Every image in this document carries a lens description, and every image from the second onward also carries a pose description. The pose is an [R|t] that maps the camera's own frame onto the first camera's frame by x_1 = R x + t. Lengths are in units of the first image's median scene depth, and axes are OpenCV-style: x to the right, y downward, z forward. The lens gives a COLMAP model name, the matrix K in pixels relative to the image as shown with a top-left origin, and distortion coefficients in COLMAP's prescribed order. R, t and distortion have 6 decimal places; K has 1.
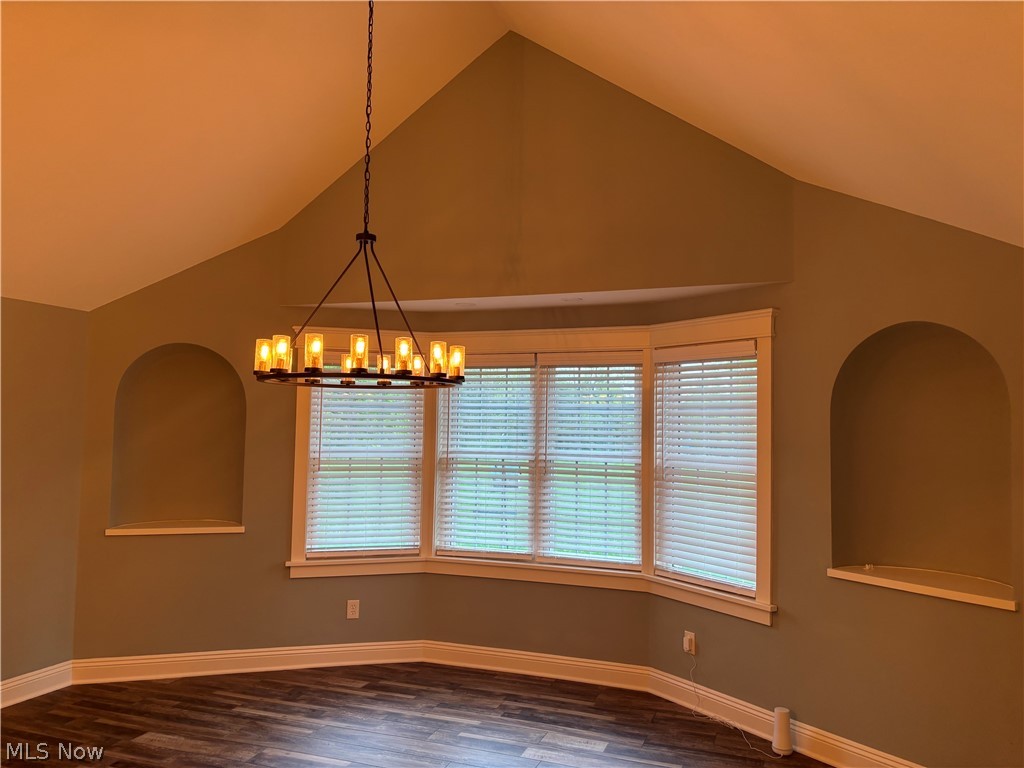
lens RADIAL K [[765.1, 0, 512.4], [0, 765.1, 388.9], [0, 0, 1]] dist [-0.011316, 0.002214]
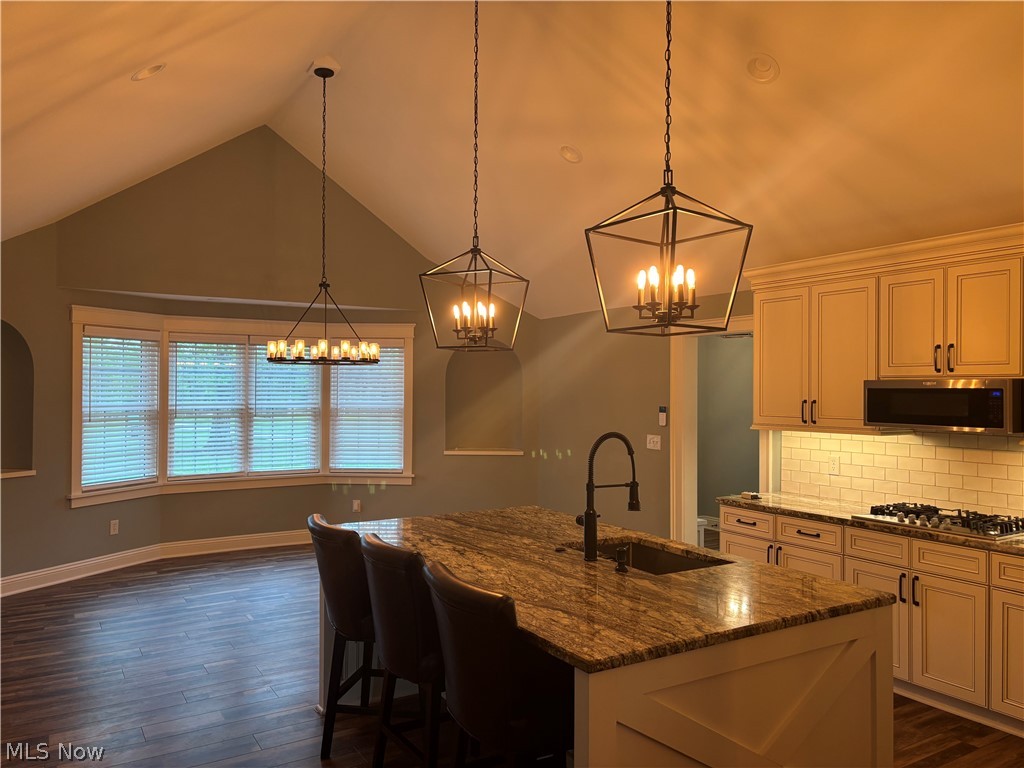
lens RADIAL K [[765.1, 0, 511.7], [0, 765.1, 383.6], [0, 0, 1]] dist [-0.011316, 0.002214]
pose [[0.618477, -0.004421, 0.785791, -0.820699], [-0.029110, 0.999169, 0.028533, -0.011823], [-0.785264, -0.040522, 0.617834, -0.323147]]
